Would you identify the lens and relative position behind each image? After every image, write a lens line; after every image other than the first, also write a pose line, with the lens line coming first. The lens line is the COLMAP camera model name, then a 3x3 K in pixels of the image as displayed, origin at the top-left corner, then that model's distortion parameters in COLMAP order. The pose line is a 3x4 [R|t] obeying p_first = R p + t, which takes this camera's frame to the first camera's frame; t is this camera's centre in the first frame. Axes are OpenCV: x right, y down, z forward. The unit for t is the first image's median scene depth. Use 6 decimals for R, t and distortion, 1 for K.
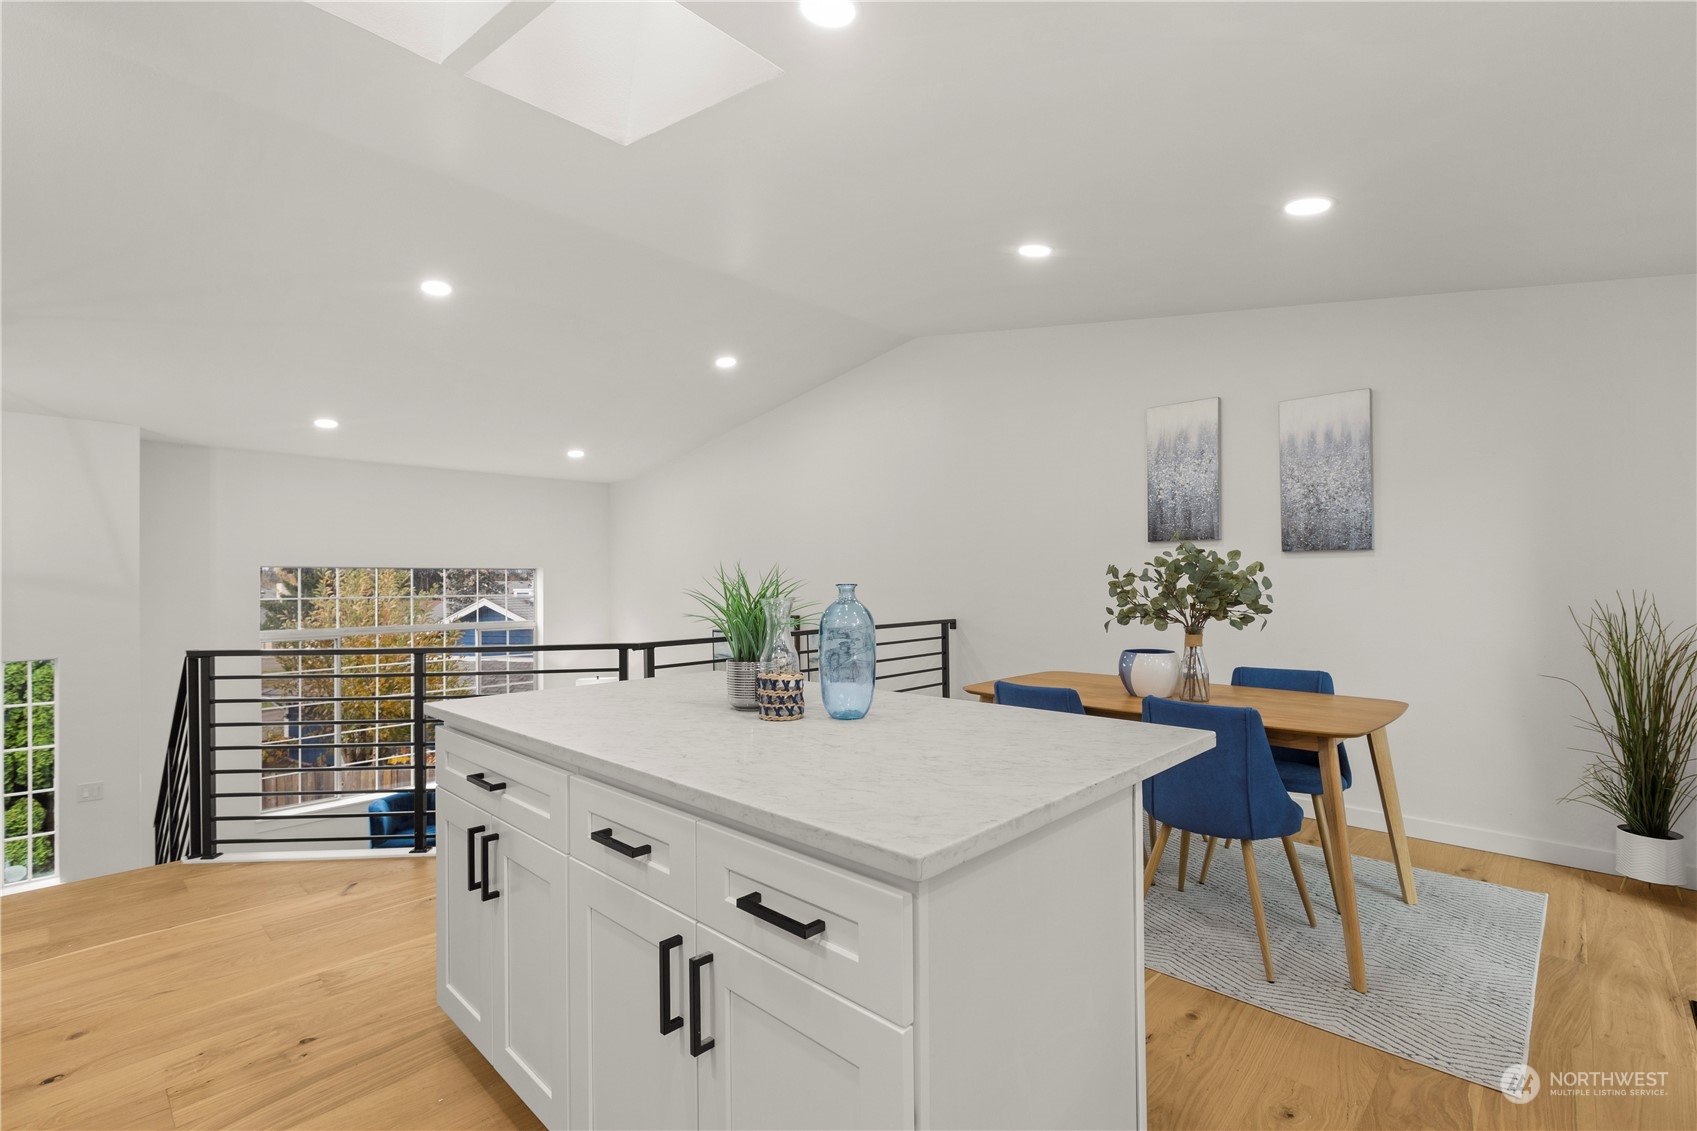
lens RADIAL K [[770.0, 0, 846.2], [0, 770.0, 573.0], [0, 0, 1]] dist [-0.002774, 0.000629]
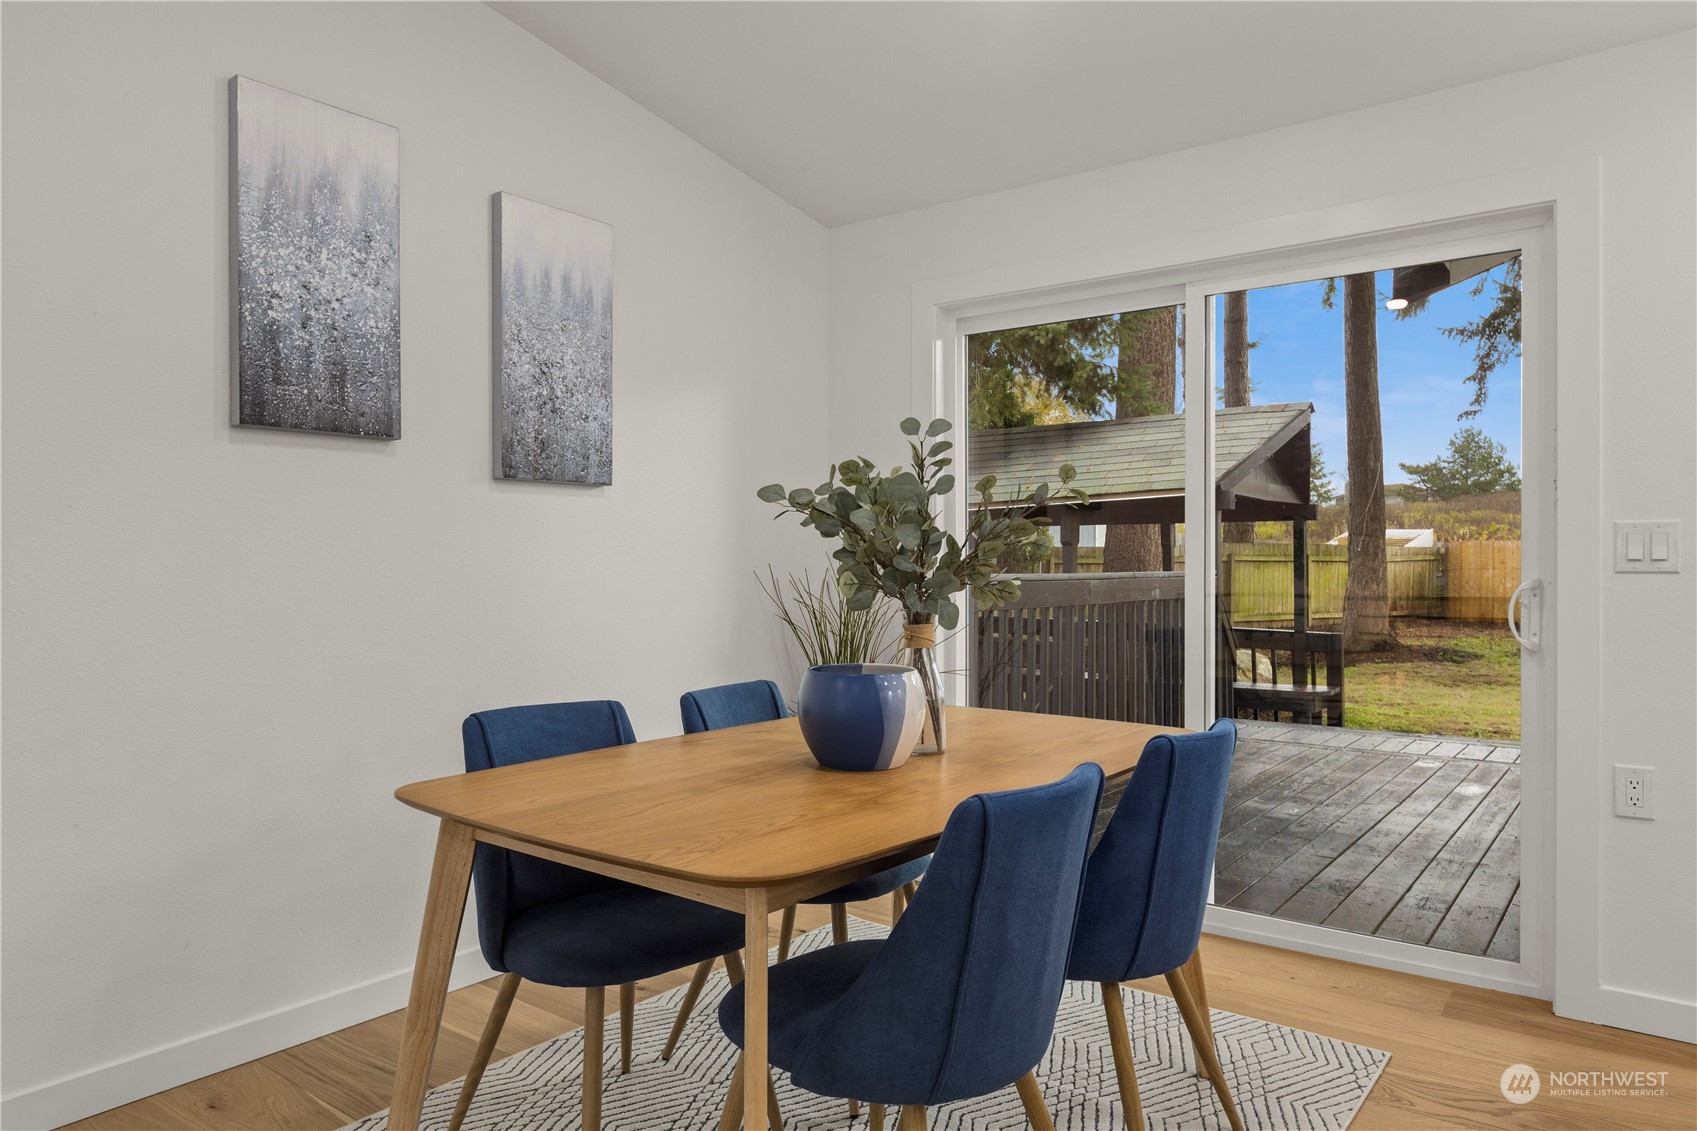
lens RADIAL K [[1066.3, 0, 837.6], [0, 1066.3, 567.9], [0, 0, 1]] dist [-0.002293, 0.000104]
pose [[-0.103318, 0.003284, 0.994643, -0.184478], [0.000258, 0.999995, -0.003275, 0.036686], [-0.994648, -0.000082, -0.103319, 0.869315]]
